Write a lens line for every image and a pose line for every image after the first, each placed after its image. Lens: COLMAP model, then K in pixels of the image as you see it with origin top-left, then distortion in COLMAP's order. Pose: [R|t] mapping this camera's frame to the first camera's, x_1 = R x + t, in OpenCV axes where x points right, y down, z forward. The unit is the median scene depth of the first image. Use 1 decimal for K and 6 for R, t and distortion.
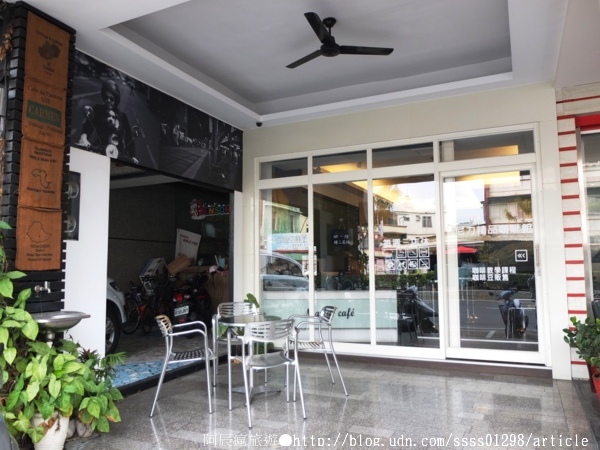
lens RADIAL K [[518.2, 0, 300.8], [0, 518.2, 223.7], [0, 0, 1]] dist [-0.012564, 0.008866]
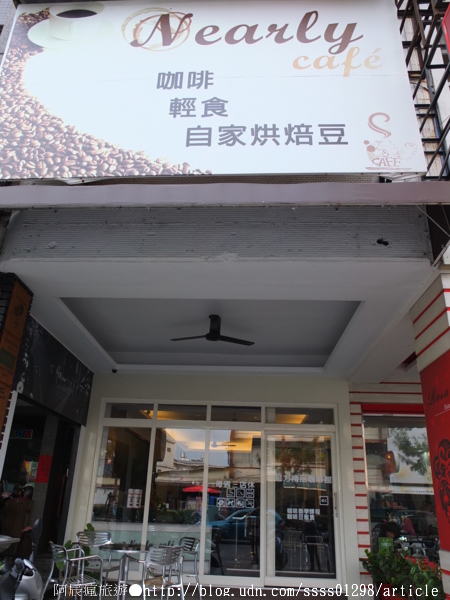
lens RADIAL K [[479.2, 0, 224.0], [0, 479.2, 301.0], [0, 0, 1]] dist [-0.032853, 0.003030]
pose [[0.935955, 0.176947, 0.304430, -0.284582], [-0.074749, 0.944705, -0.319288, -0.014482], [-0.344093, 0.276083, 0.897428, -0.171190]]
